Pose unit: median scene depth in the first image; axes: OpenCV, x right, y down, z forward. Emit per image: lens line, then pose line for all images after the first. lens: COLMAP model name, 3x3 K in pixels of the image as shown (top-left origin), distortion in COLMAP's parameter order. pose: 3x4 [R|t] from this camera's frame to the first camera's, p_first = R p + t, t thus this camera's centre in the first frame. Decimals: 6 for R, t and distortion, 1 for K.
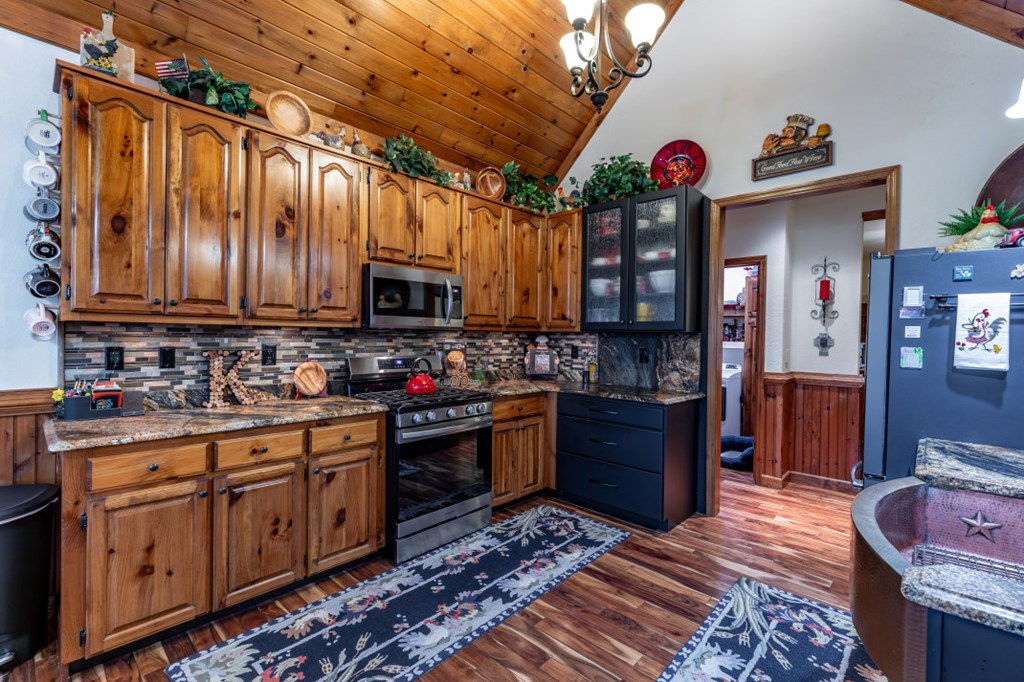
lens RADIAL K [[468.5, 0, 511.8], [0, 468.5, 340.0], [0, 0, 1]] dist [-0.000644, -0.000057]
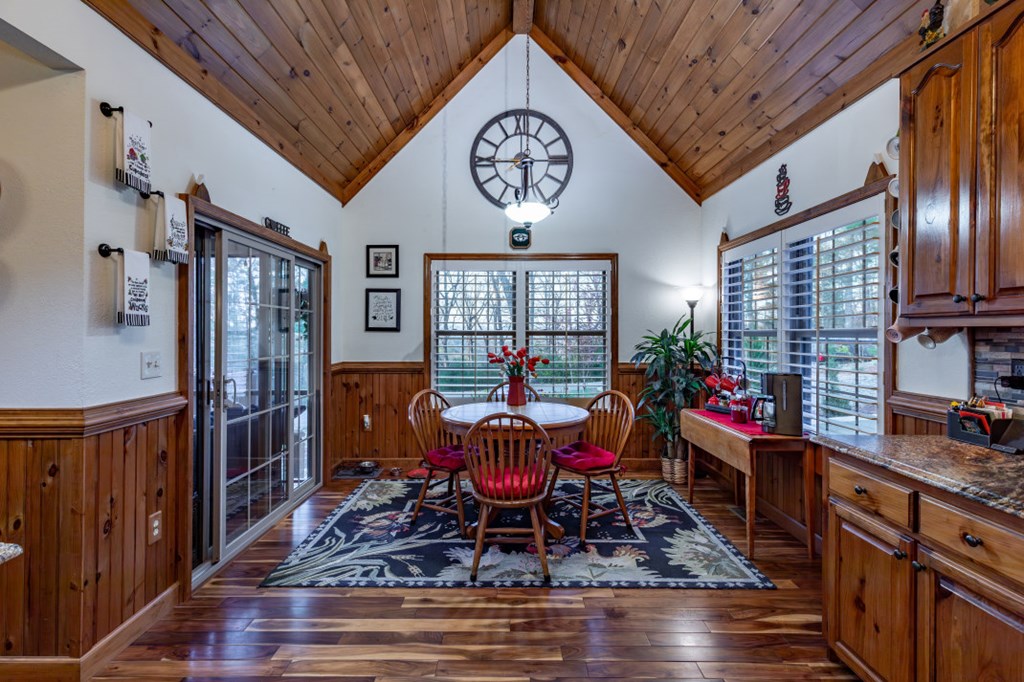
lens RADIAL K [[468.5, 0, 512.3], [0, 468.5, 333.6], [0, 0, 1]] dist [-0.000644, -0.000057]
pose [[-0.731390, -0.018764, -0.681701, 0.285574], [-0.025519, 0.999674, -0.000136, -0.006296], [0.681482, 0.017297, -0.731631, 1.046329]]
